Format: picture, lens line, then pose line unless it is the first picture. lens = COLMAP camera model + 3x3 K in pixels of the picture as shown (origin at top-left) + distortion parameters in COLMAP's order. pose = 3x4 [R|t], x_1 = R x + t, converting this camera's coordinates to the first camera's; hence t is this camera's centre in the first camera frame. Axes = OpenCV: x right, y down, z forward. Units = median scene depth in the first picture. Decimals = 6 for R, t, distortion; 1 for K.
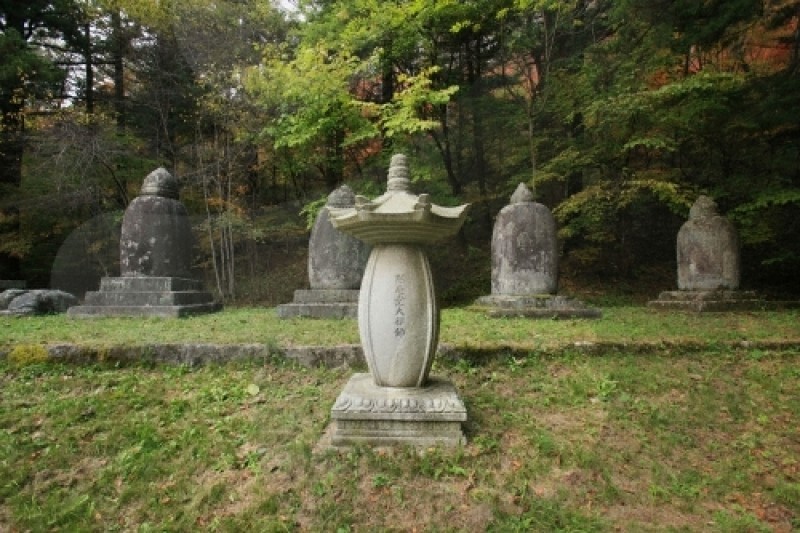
lens RADIAL K [[539.6, 0, 400.0], [0, 539.6, 266.5], [0, 0, 1]] dist [-0.108808, 0.076328]
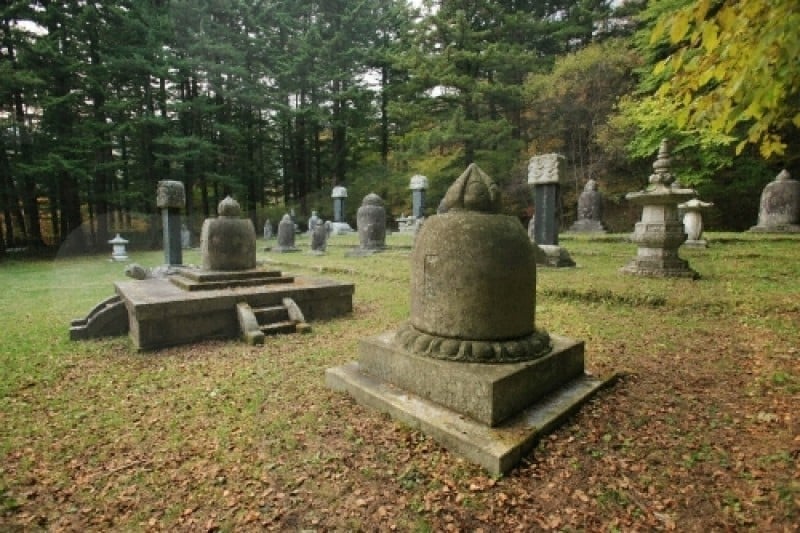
lens RADIAL K [[367.2, 0, 396.9], [0, 367.2, 267.7], [0, 0, 1]] dist [-0.073997, 0.031626]
pose [[0.736478, 0.059435, -0.673846, 0.073144], [0.038344, 0.990863, 0.129304, -0.019066], [0.675374, -0.121067, 0.727470, -1.140928]]
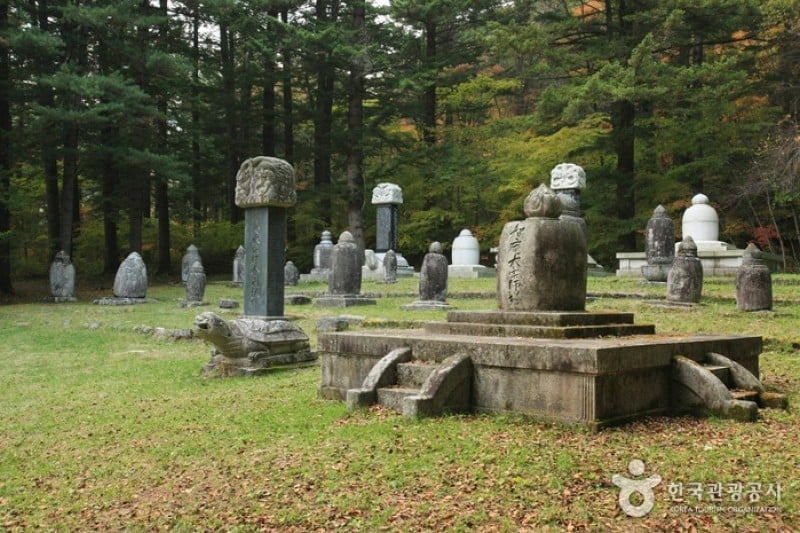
lens RADIAL K [[771.1, 0, 400.0], [0, 771.1, 266.5], [0, 0, 1]] dist [0.018962, 0.009725]
pose [[0.772169, -0.013798, -0.635268, -0.276840], [0.028045, 0.999530, 0.012380, 0.002580], [0.634799, -0.027375, 0.772193, -1.710562]]
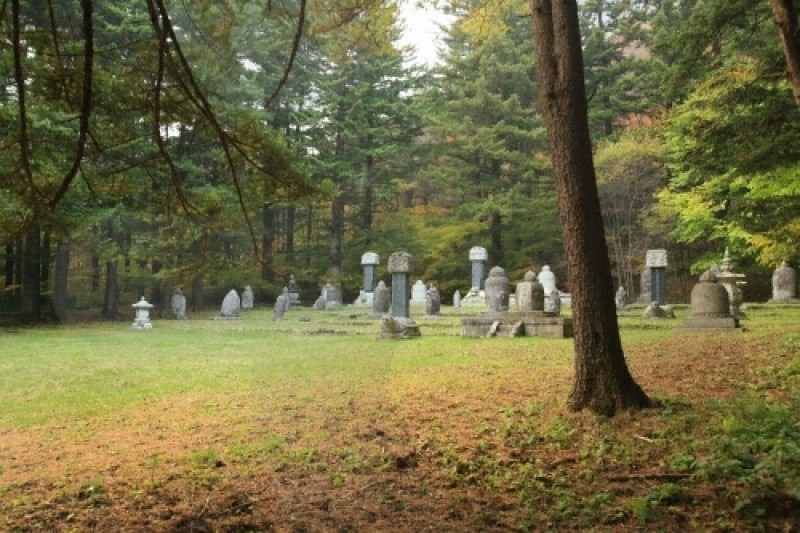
lens RADIAL K [[633.9, 0, 400.0], [0, 633.9, 266.5], [0, 0, 1]] dist [0.002807, 0.004153]
pose [[0.890594, -0.031561, -0.453702, -0.072680], [0.012840, 0.998936, -0.044285, 0.003472], [0.454617, 0.033614, 0.890052, -3.378045]]
